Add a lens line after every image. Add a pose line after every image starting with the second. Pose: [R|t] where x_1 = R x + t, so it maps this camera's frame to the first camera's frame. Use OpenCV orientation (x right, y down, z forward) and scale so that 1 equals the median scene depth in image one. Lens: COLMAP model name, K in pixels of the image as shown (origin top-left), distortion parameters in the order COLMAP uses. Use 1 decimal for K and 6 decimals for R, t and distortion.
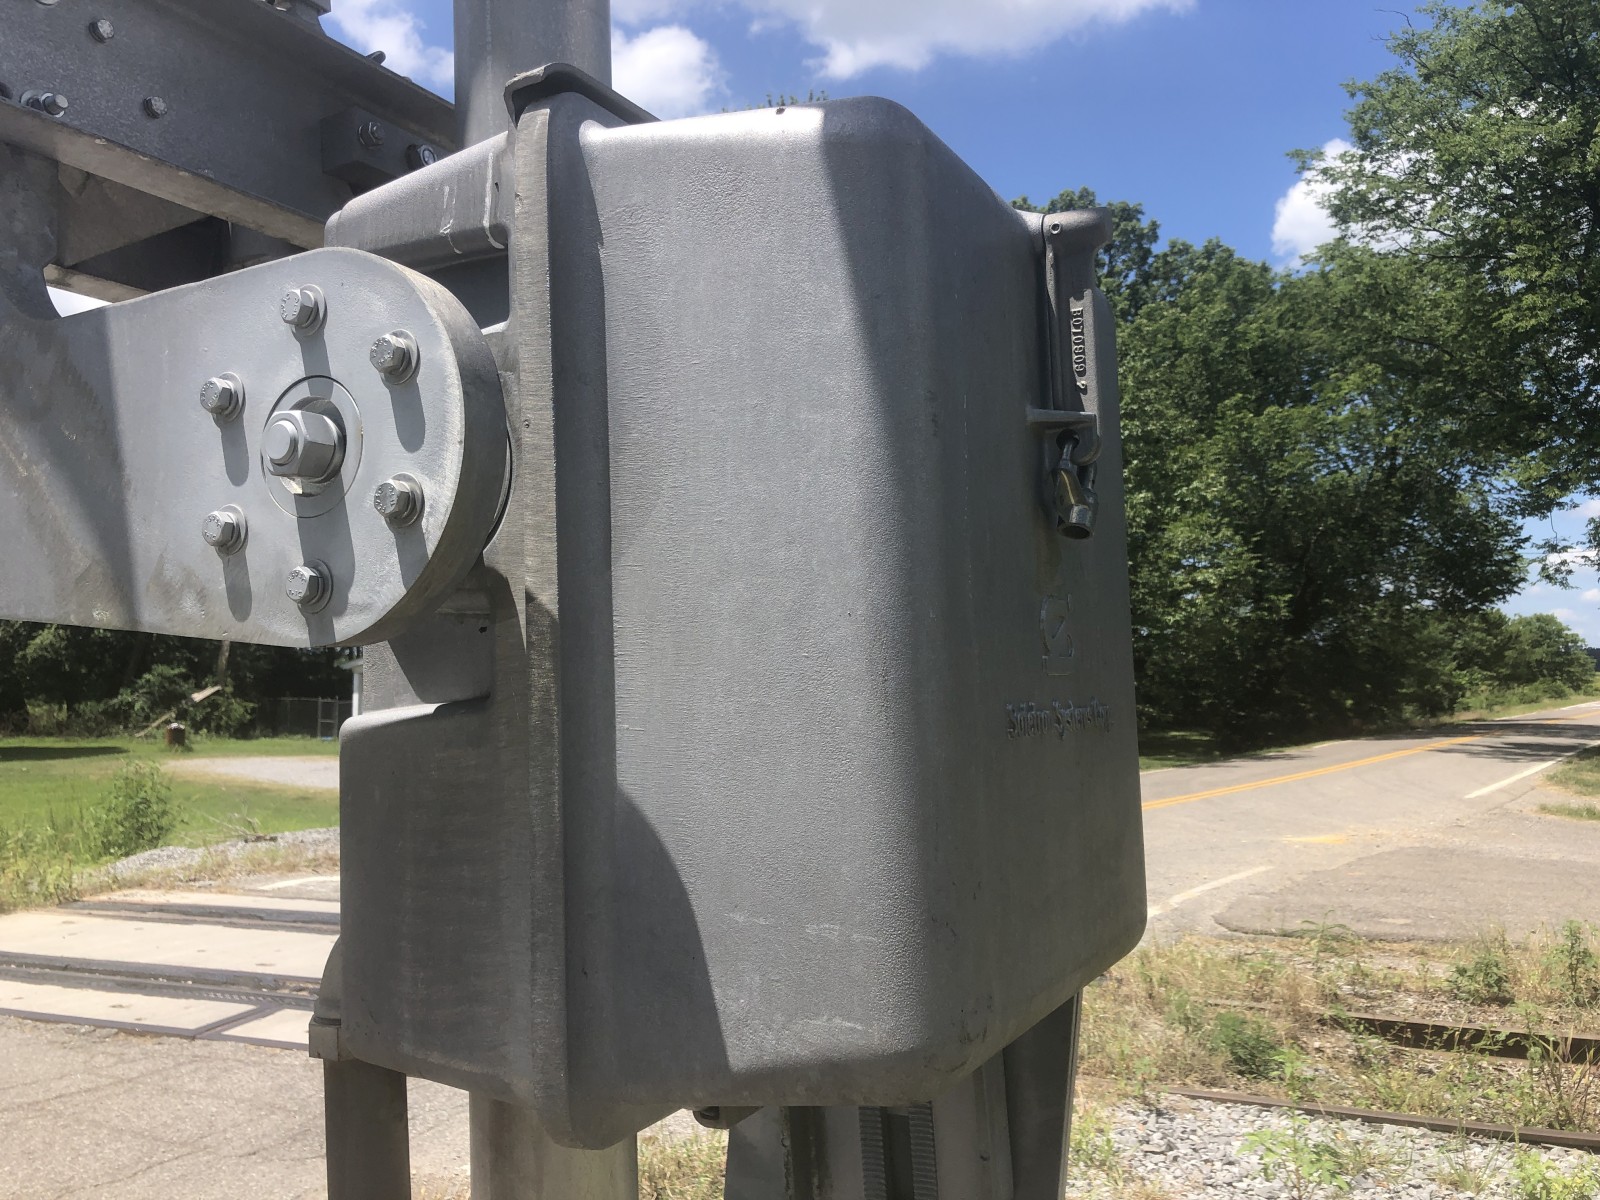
lens RADIAL K [[1294.8, 0, 814.3], [0, 1294.8, 600.9], [0, 0, 1]] dist [0.023372, -0.027776]
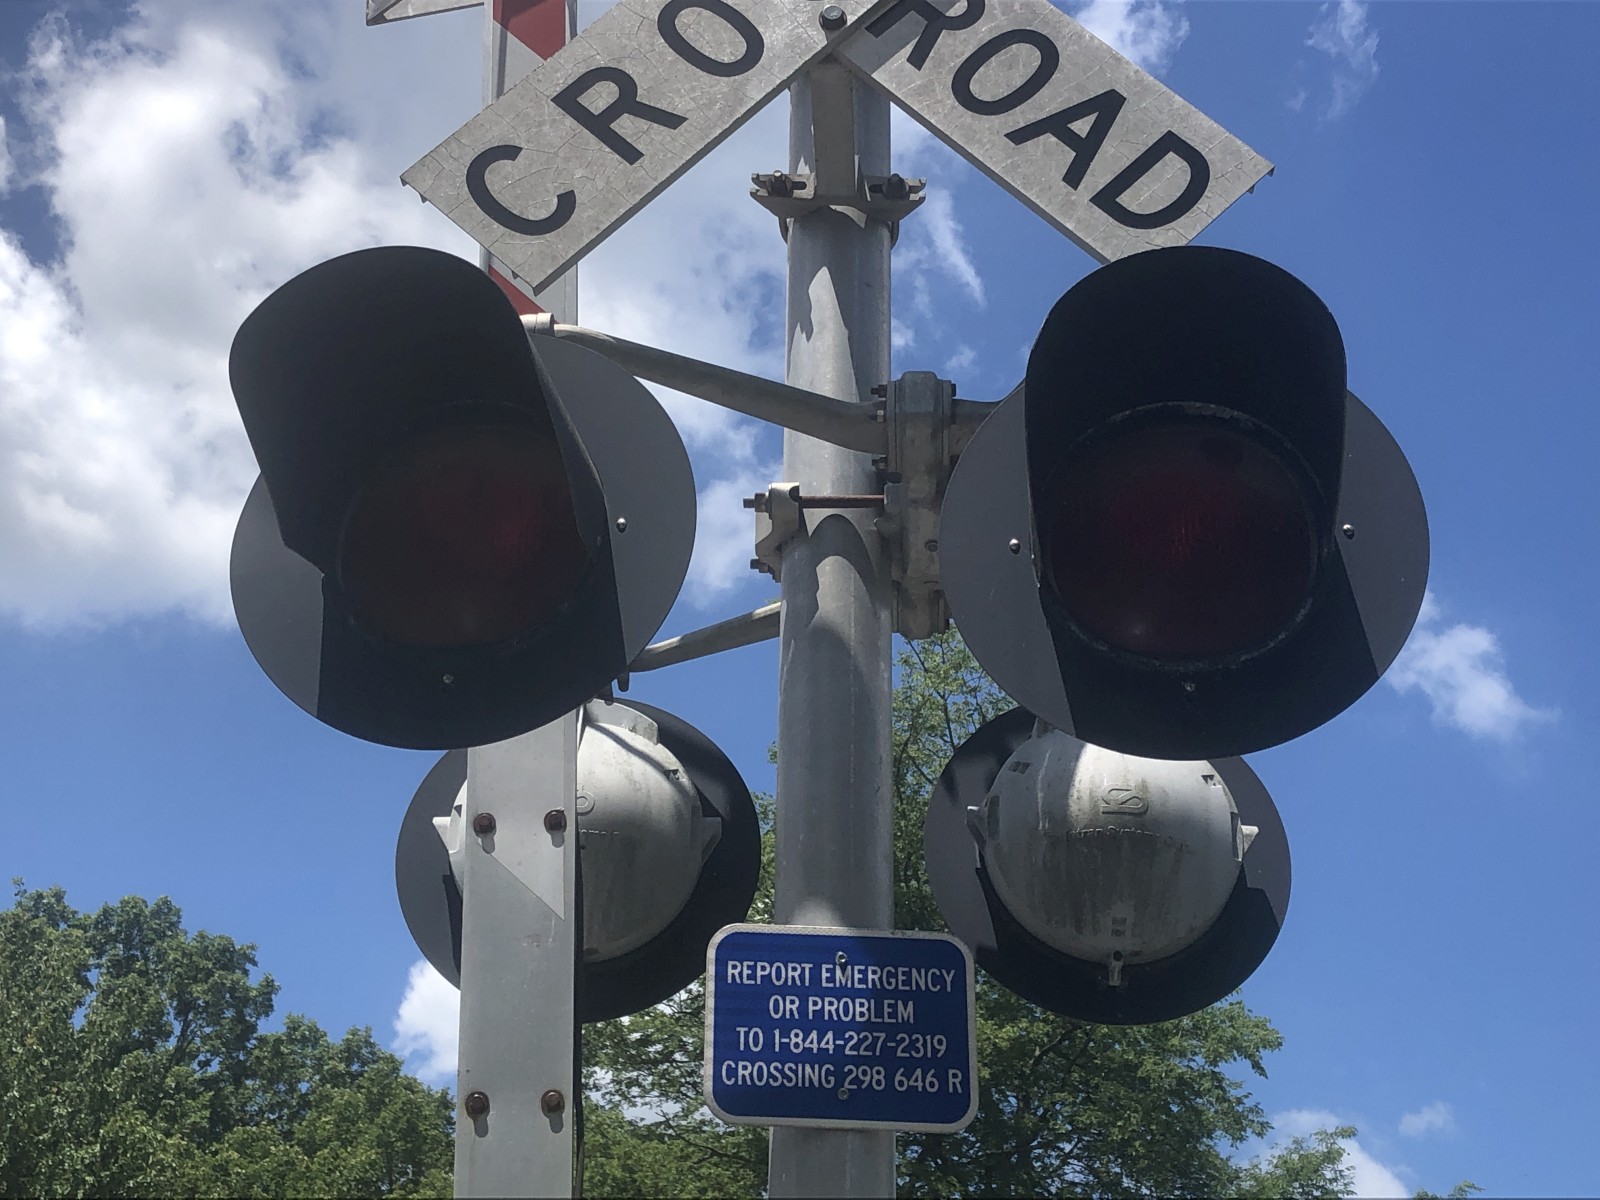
lens RADIAL K [[2332.1, 0, 815.4], [0, 2332.1, 595.0], [0, 0, 1]] dist [0.079394, 0.000000]
pose [[0.857009, 0.282259, 0.431121, -0.038009], [-0.075905, 0.896661, -0.436163, -0.004700], [-0.509680, 0.341071, 0.789871, -0.026256]]
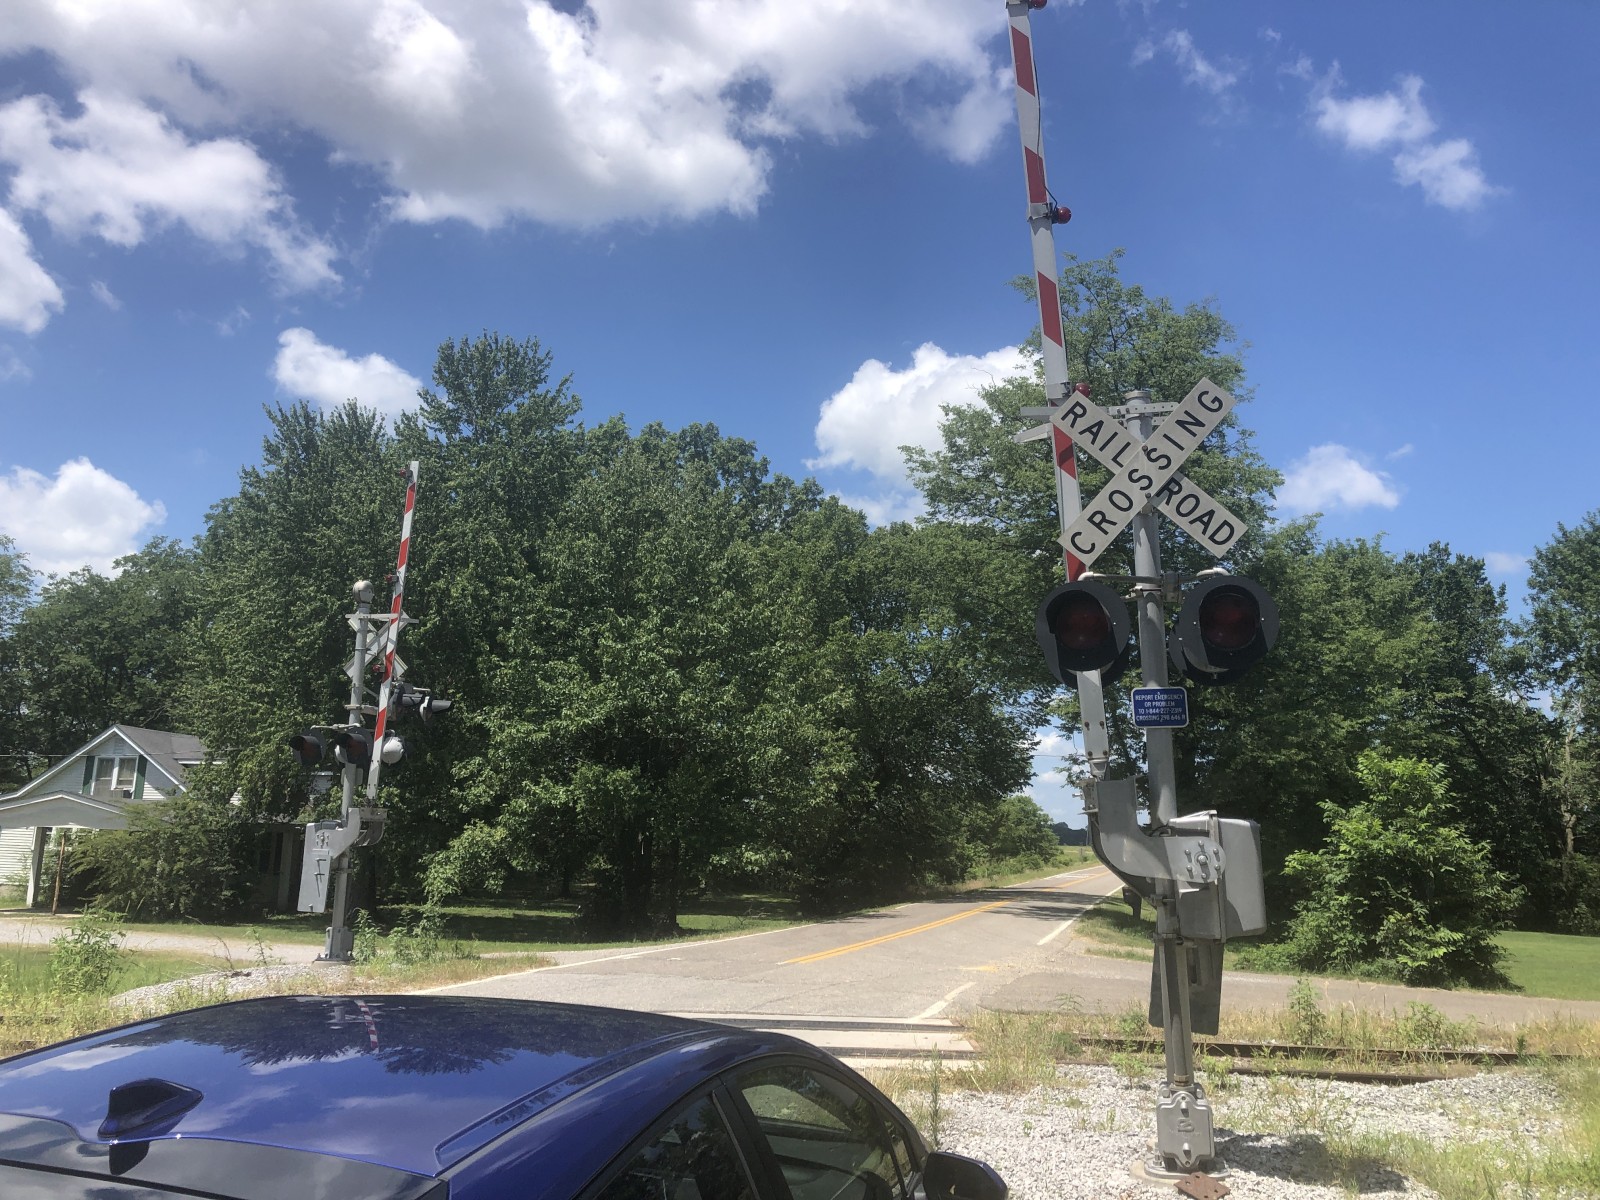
lens RADIAL K [[1294.8, 0, 791.3], [0, 1294.8, 595.2], [0, 0, 1]] dist [0.023372, -0.027776]
pose [[0.939342, 0.087133, 0.331728, -0.111338], [-0.044810, 0.990080, -0.133171, -0.010958], [-0.340041, 0.110228, 0.933928, -0.119114]]
